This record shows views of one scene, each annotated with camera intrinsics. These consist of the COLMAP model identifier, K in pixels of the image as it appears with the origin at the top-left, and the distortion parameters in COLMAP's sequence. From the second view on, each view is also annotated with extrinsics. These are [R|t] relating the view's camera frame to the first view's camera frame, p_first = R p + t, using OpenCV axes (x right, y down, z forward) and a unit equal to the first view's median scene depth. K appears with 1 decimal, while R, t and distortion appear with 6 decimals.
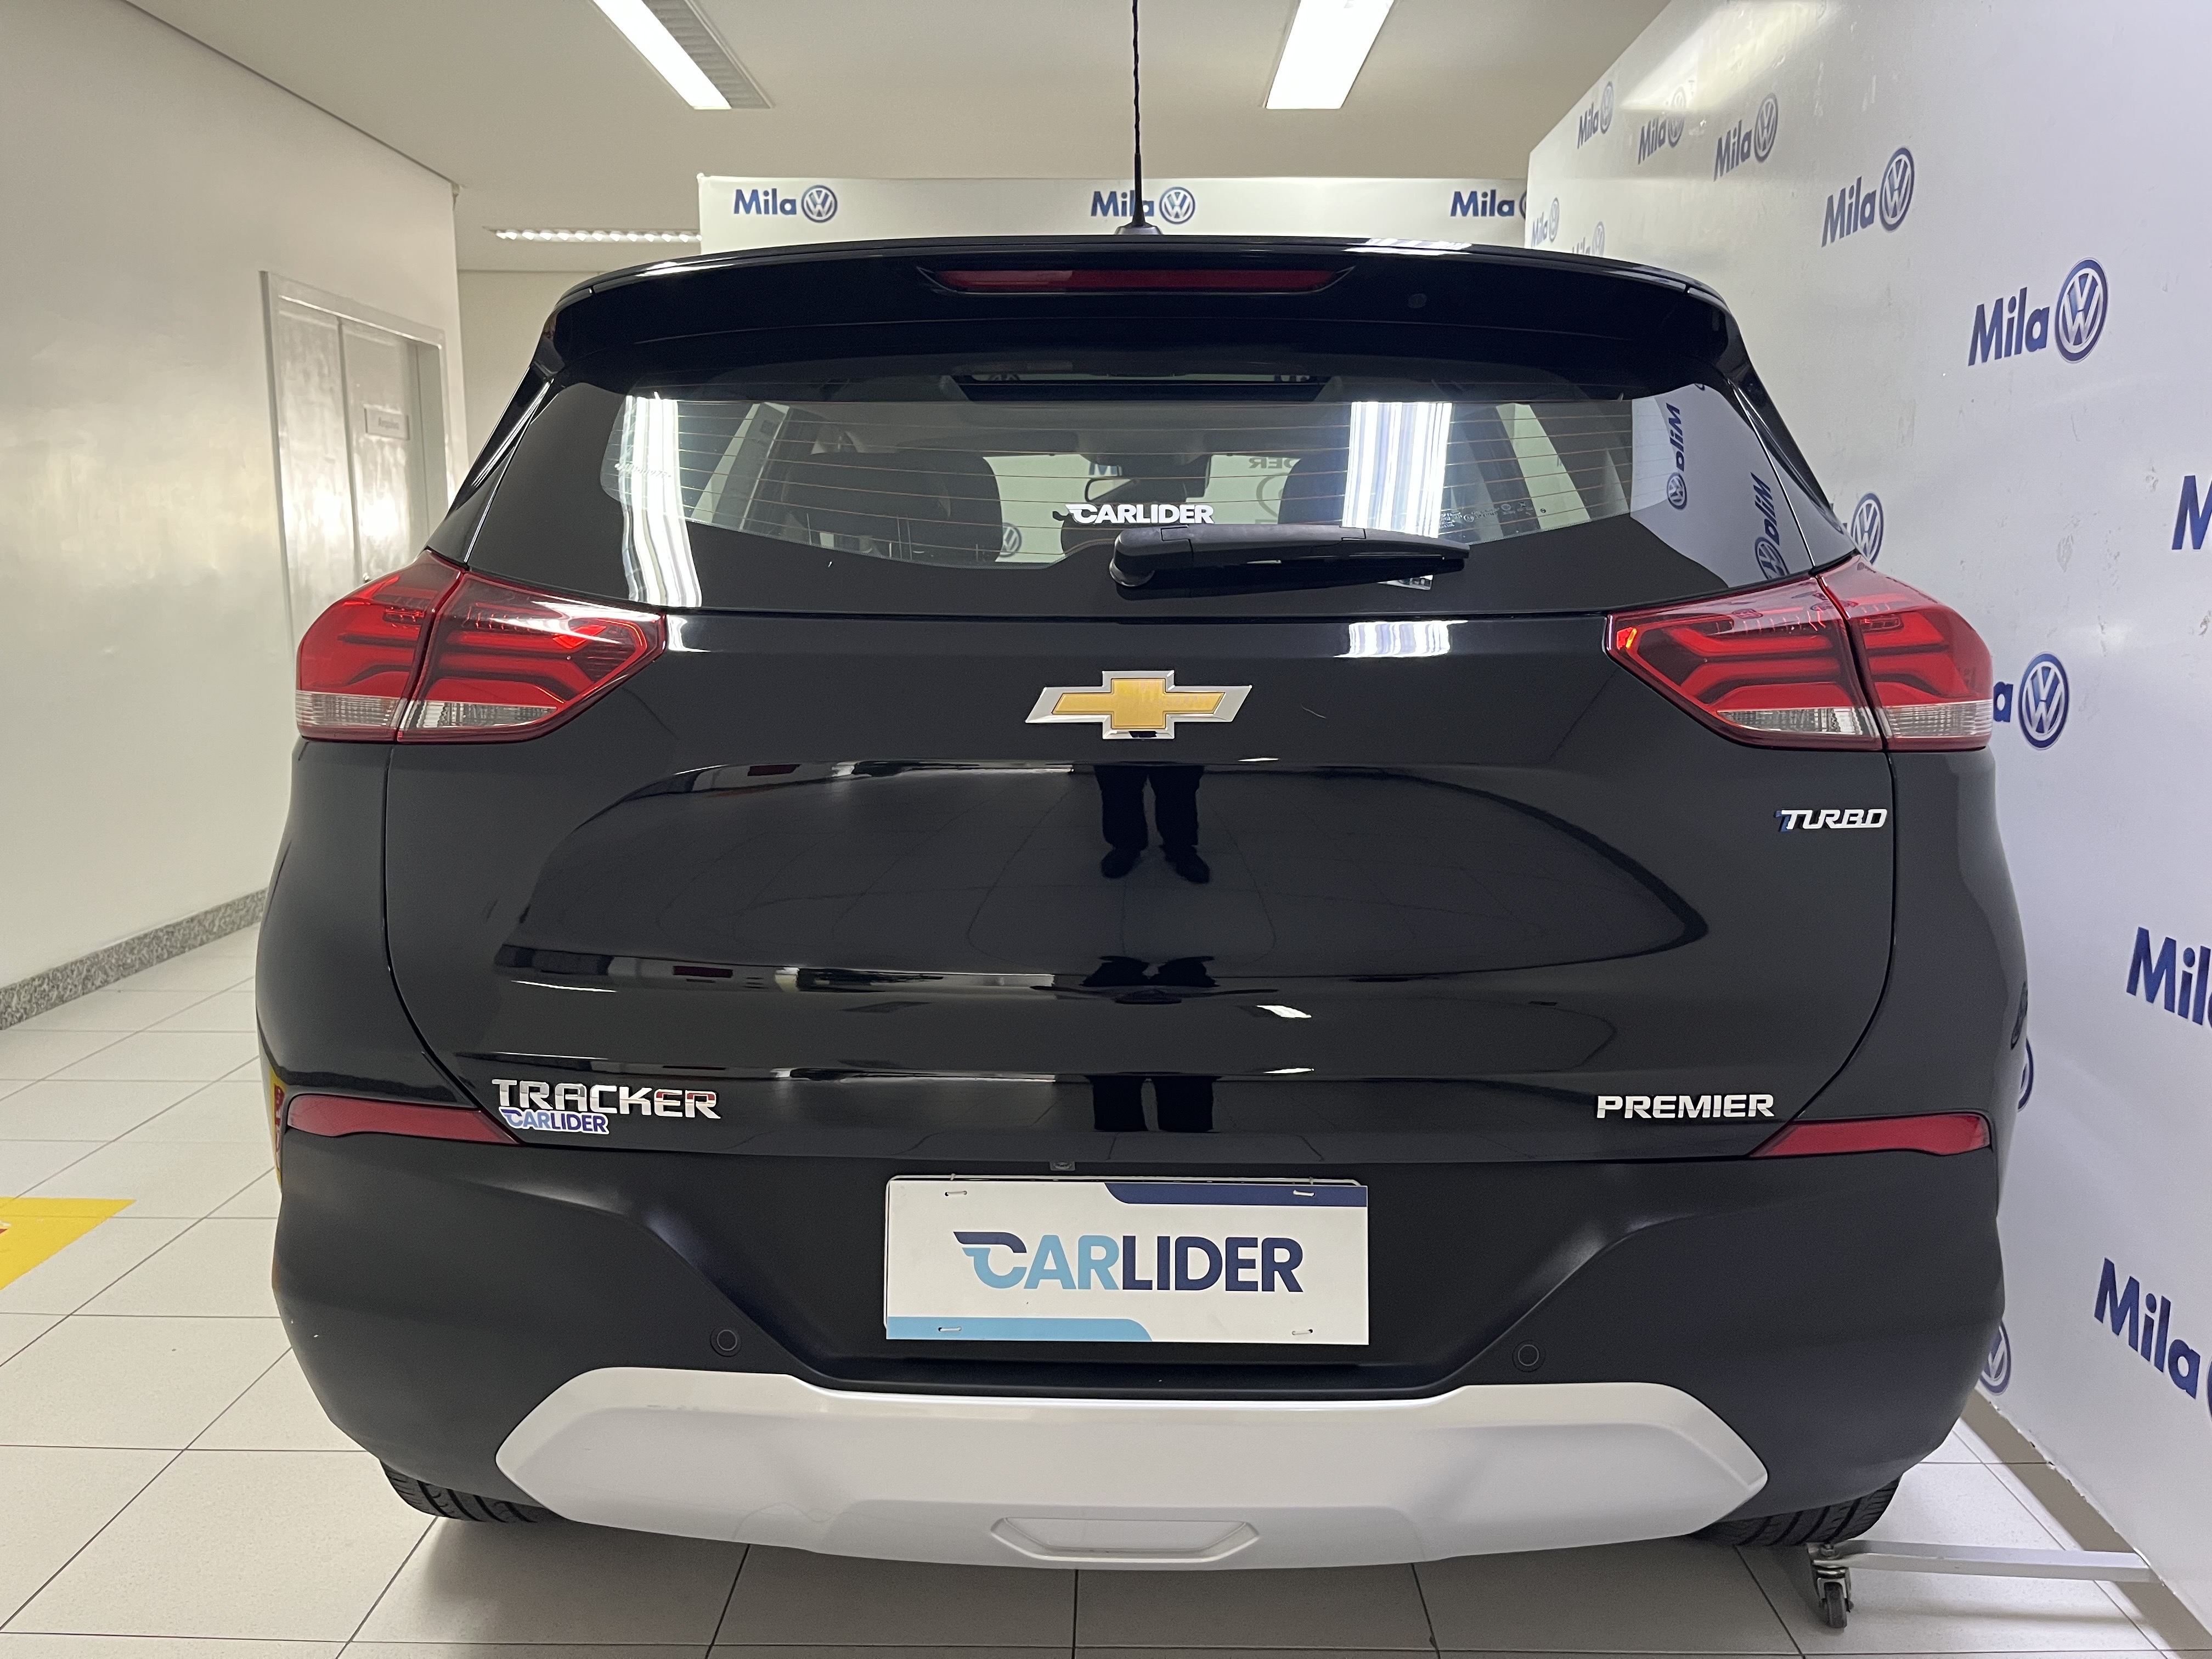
lens RADIAL K [[1702.7, 0, 1105.8], [0, 1702.7, 830.8], [0, 0, 1]] dist [0.024423, -0.021367]
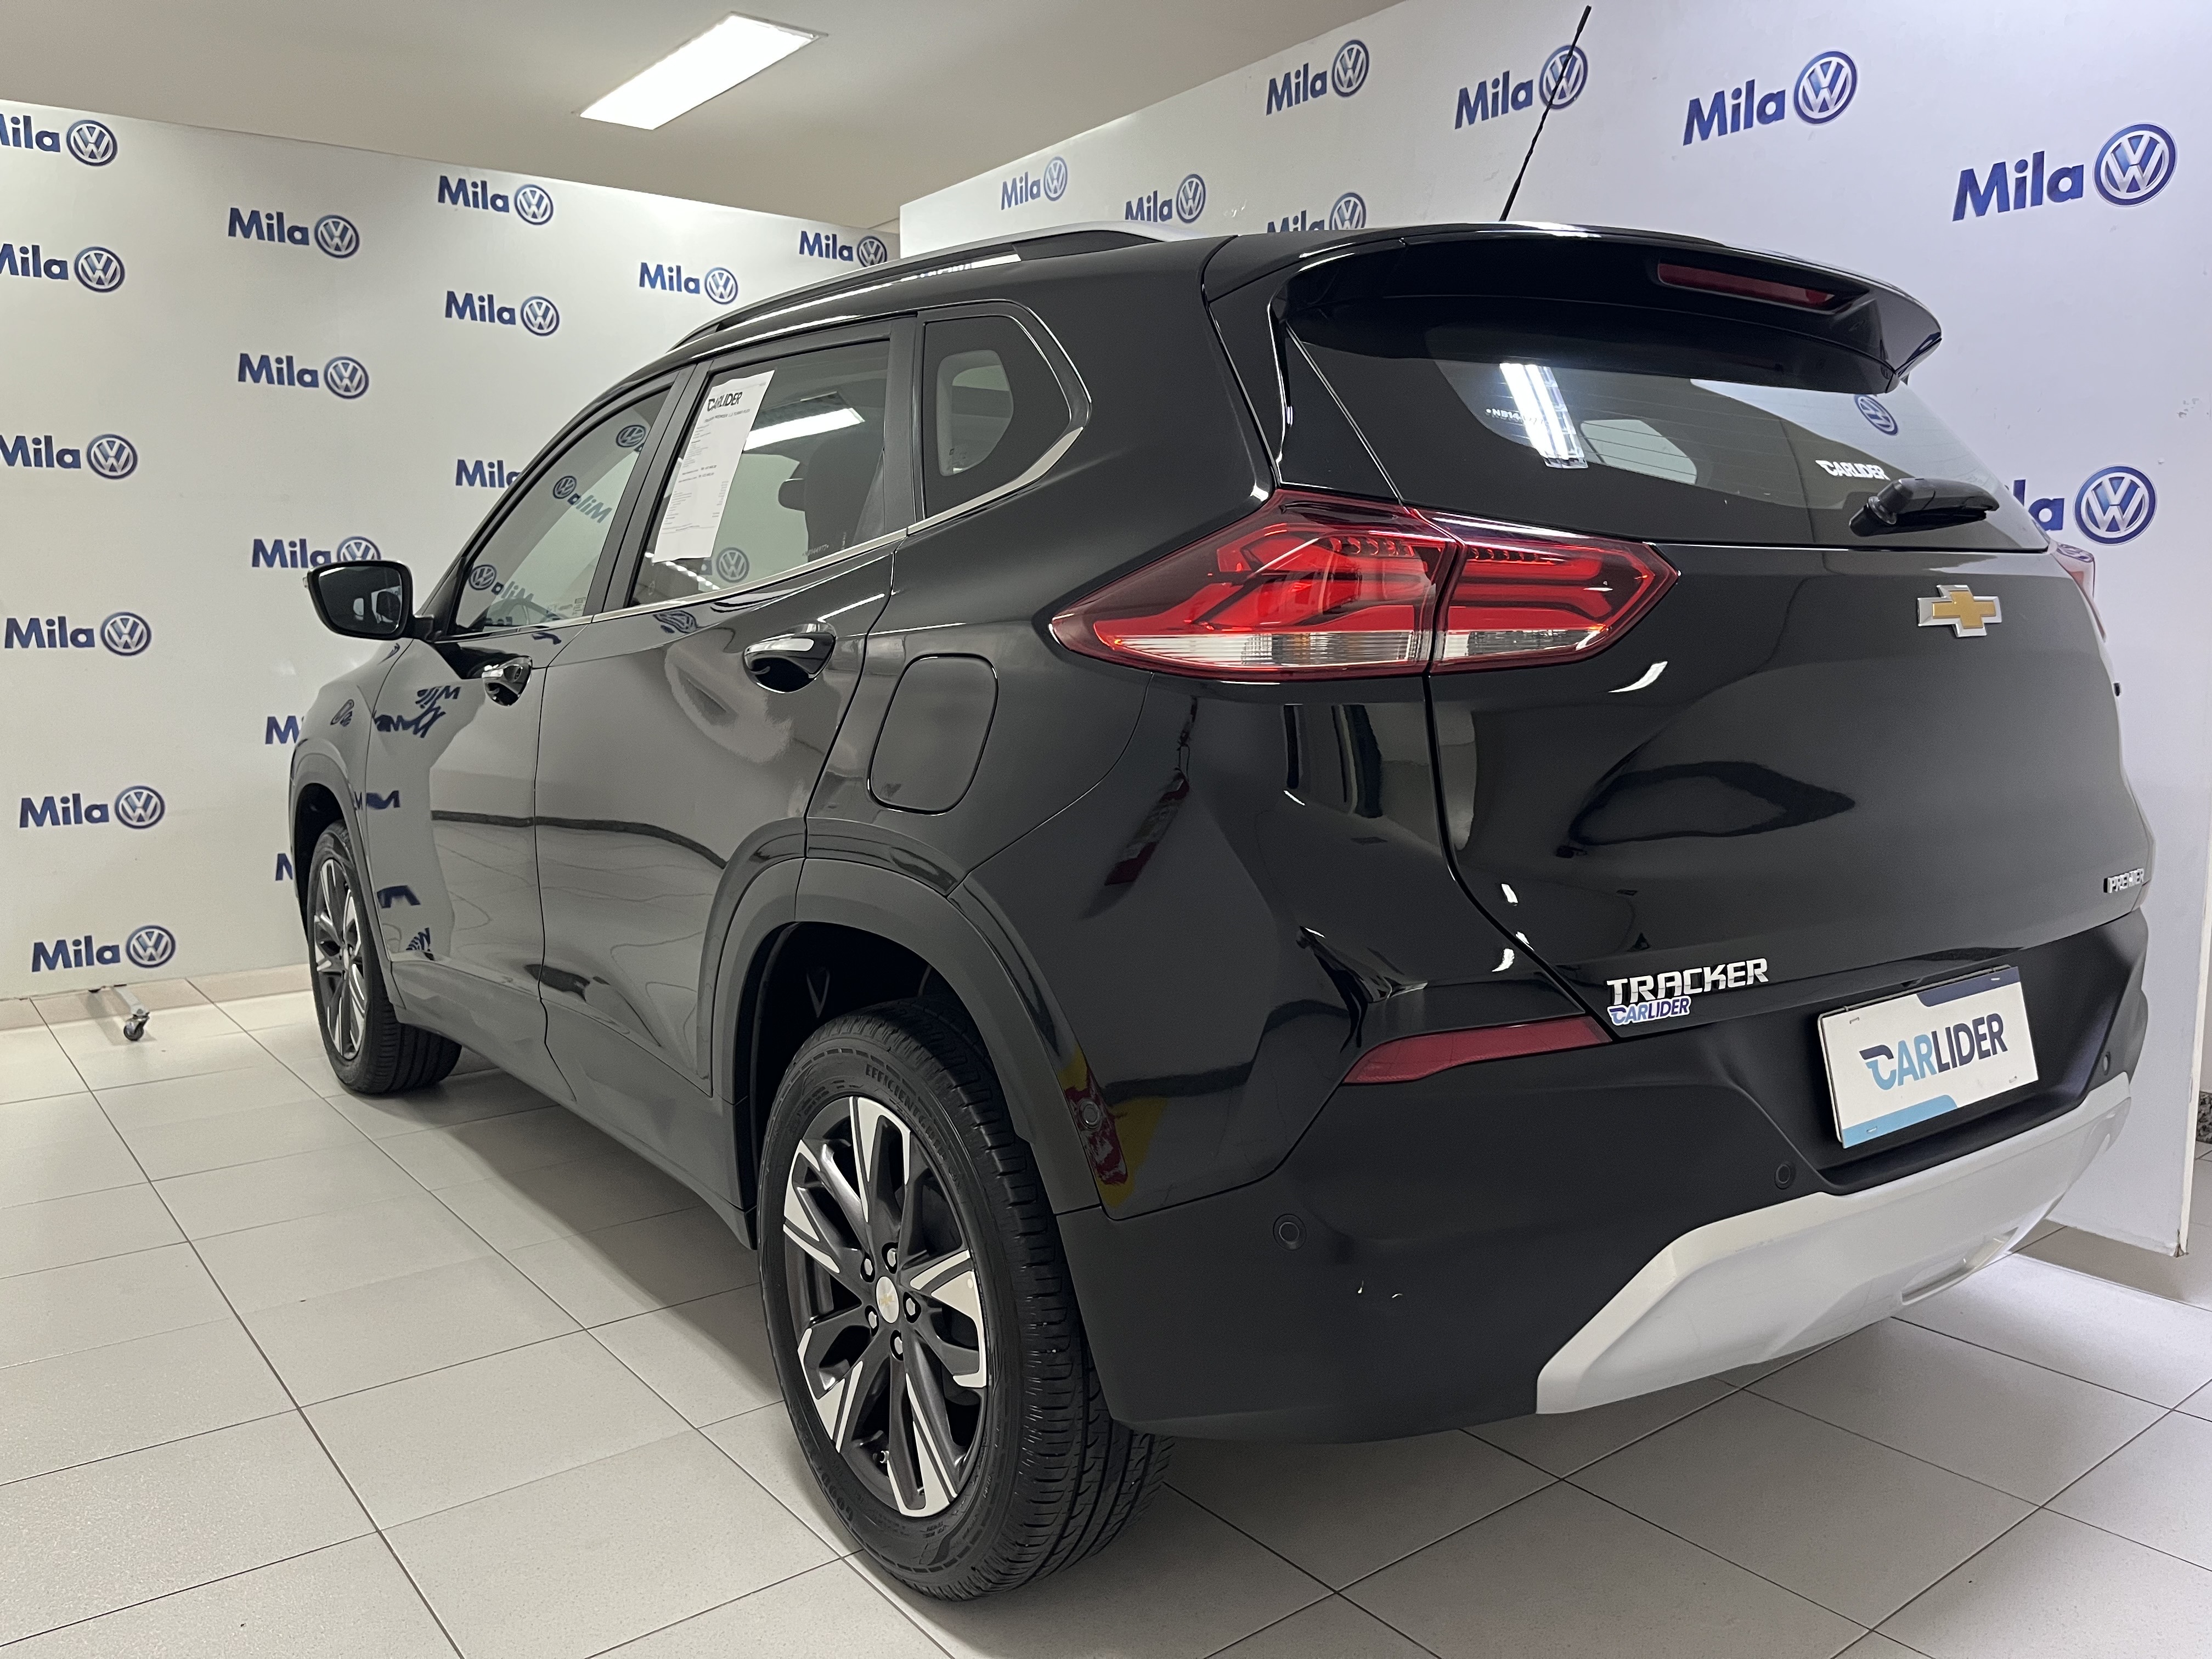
lens RADIAL K [[1702.7, 0, 1115.7], [0, 1702.7, 833.6], [0, 0, 1]] dist [0.024423, -0.021367]
pose [[0.784605, -0.089271, 0.613535, -1.240841], [0.109049, 0.994023, 0.005177, 0.017083], [-0.610330, 0.062844, 0.789650, 0.353159]]
